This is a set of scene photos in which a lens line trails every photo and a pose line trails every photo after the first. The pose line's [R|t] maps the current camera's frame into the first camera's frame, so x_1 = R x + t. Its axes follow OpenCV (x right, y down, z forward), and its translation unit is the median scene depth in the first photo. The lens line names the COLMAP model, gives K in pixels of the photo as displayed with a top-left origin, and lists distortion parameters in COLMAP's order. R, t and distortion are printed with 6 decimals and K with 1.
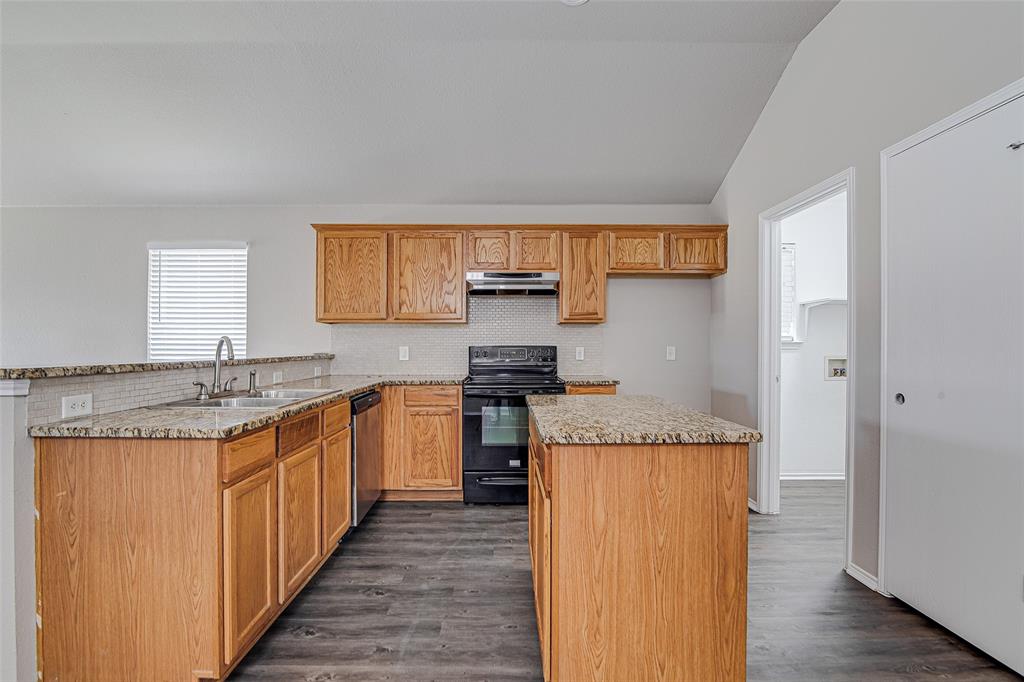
lens RADIAL K [[481.1, 0, 487.2], [0, 481.1, 339.7], [0, 0, 1]] dist [-0.017634, 0.001037]
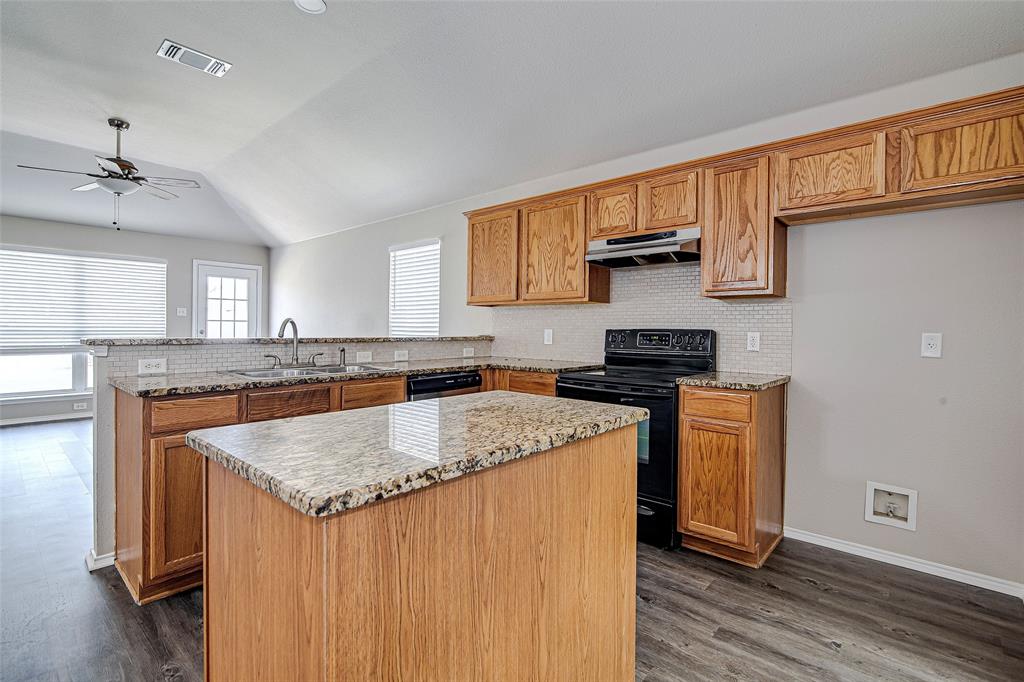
lens RADIAL K [[481.1, 0, 501.5], [0, 481.1, 327.2], [0, 0, 1]] dist [-0.017634, 0.001037]
pose [[0.736293, 0.003226, -0.676655, 0.413991], [0.001325, 0.999980, 0.006209, 0.004351], [0.676662, -0.005468, 0.736274, 0.277677]]
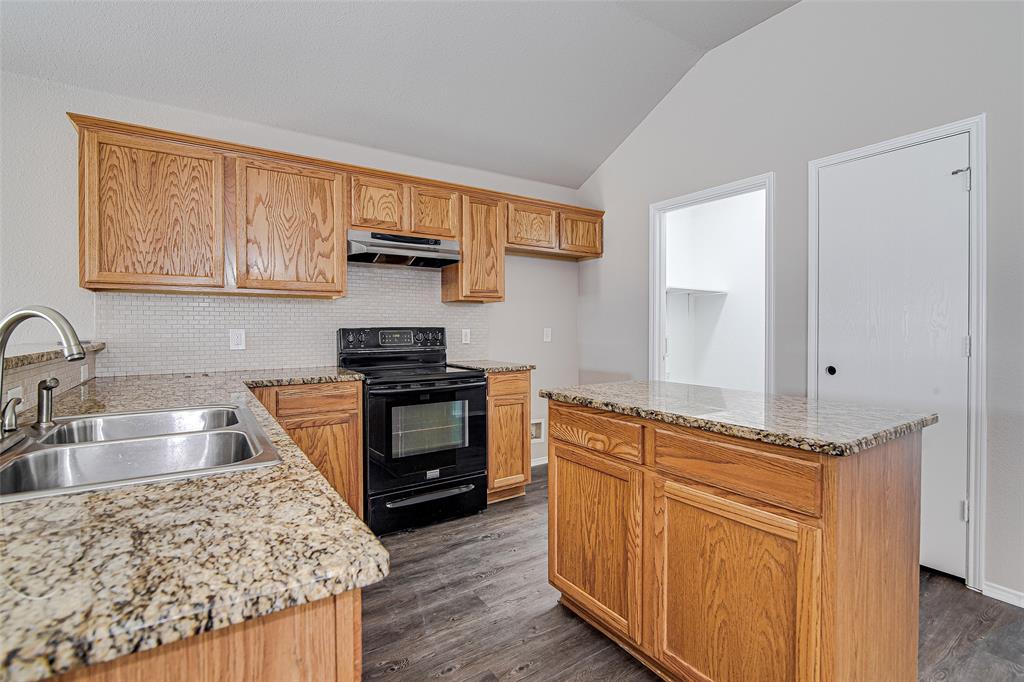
lens RADIAL K [[481.1, 0, 512.5], [0, 481.1, 331.1], [0, 0, 1]] dist [-0.017634, 0.001037]
pose [[0.827583, -0.006153, 0.561310, -0.250550], [-0.004302, 0.999841, 0.017303, 0.004024], [-0.561327, -0.016735, 0.827425, 0.240106]]
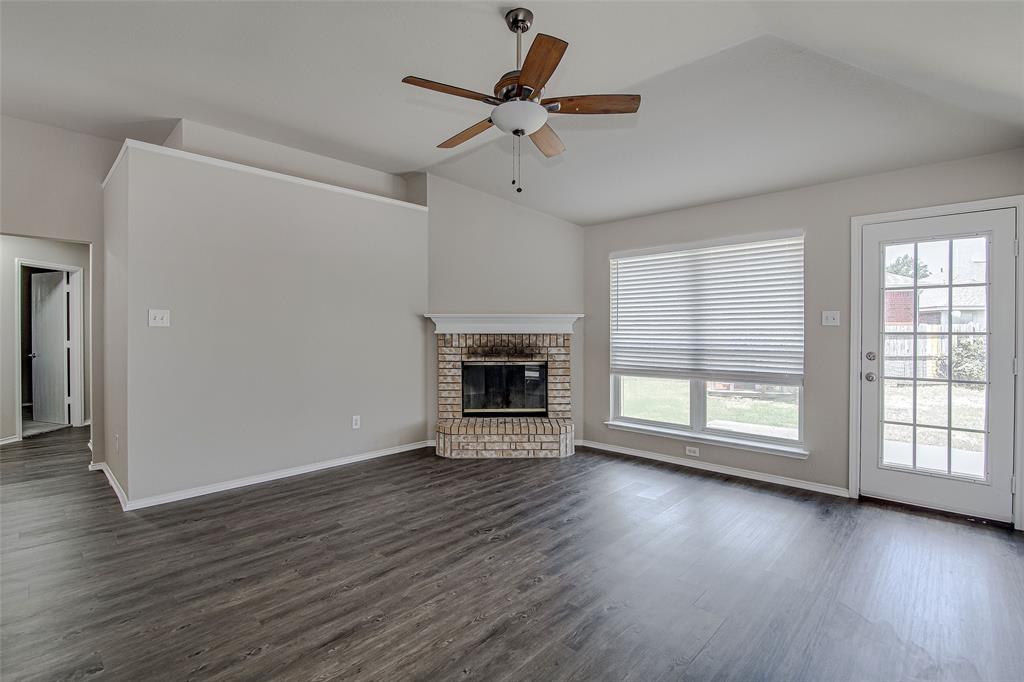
lens RADIAL K [[481.1, 0, 514.7], [0, 481.1, 336.0], [0, 0, 1]] dist [-0.017634, 0.001037]
pose [[-0.681614, 0.002031, -0.731710, -0.520224], [0.007085, 0.999968, -0.003825, -0.011835], [0.731678, -0.007791, -0.681606, 0.958484]]
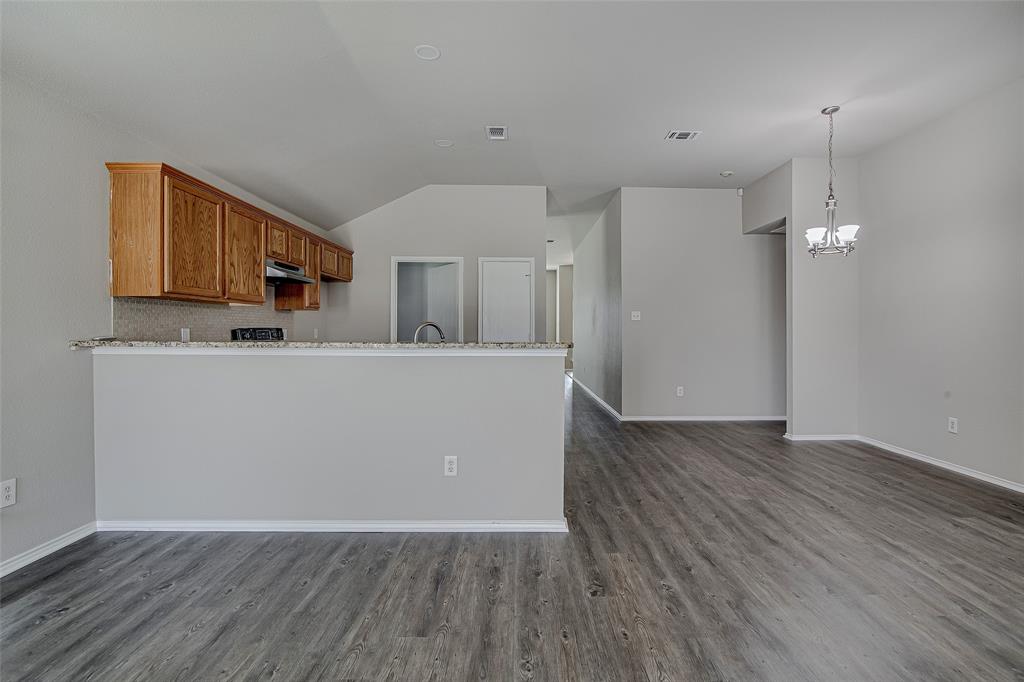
lens RADIAL K [[481.1, 0, 528.0], [0, 481.1, 332.3], [0, 0, 1]] dist [-0.017634, 0.001037]
pose [[-0.028914, -0.011108, 0.999520, -1.118664], [-0.021077, 0.999723, 0.010500, 0.000037], [-0.999360, -0.020763, -0.029140, 0.452134]]
